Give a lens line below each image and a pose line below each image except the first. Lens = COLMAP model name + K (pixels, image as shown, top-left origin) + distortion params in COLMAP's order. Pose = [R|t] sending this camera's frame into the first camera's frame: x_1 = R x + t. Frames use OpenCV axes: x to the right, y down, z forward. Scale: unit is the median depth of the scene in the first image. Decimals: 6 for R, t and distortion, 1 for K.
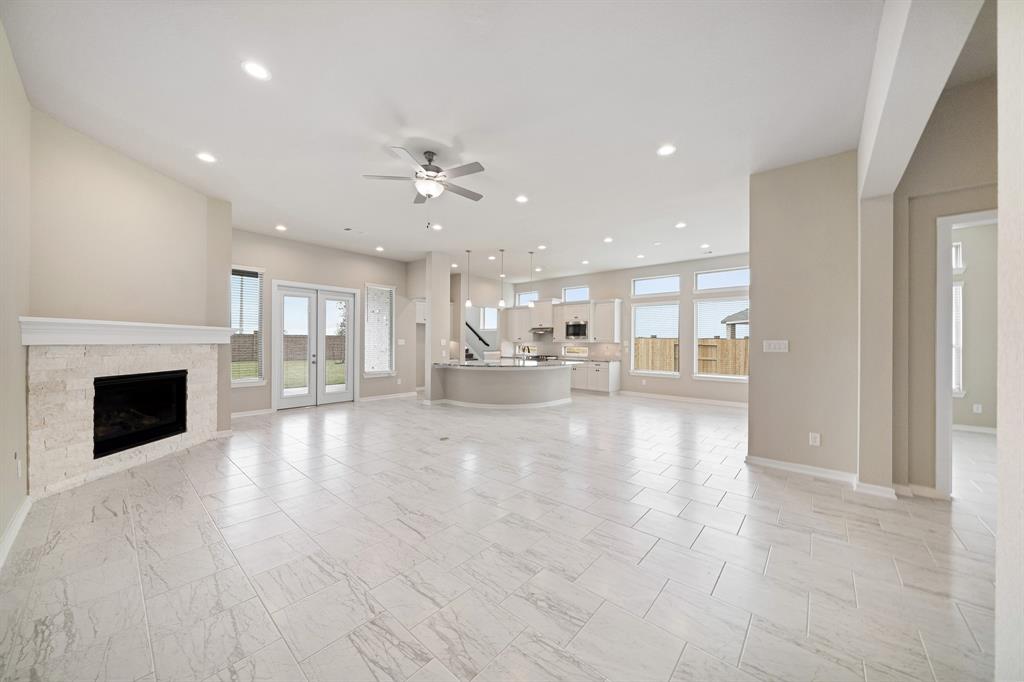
lens RADIAL K [[354.6, 0, 514.5], [0, 354.6, 343.5], [0, 0, 1]] dist [-0.001525, -0.000121]
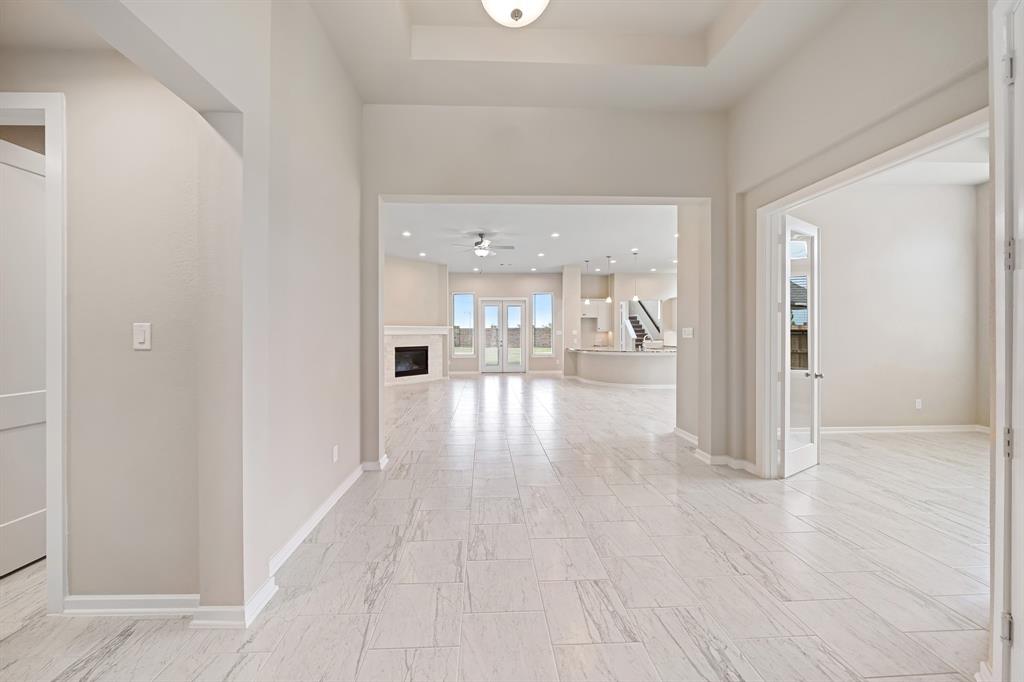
lens RADIAL K [[354.6, 0, 489.5], [0, 354.6, 335.1], [0, 0, 1]] dist [-0.001525, -0.000121]
pose [[0.671647, -0.004330, -0.740859, 0.774674], [0.004799, 0.999987, -0.001494, 0.008537], [0.740856, -0.002552, 0.671659, -0.165400]]
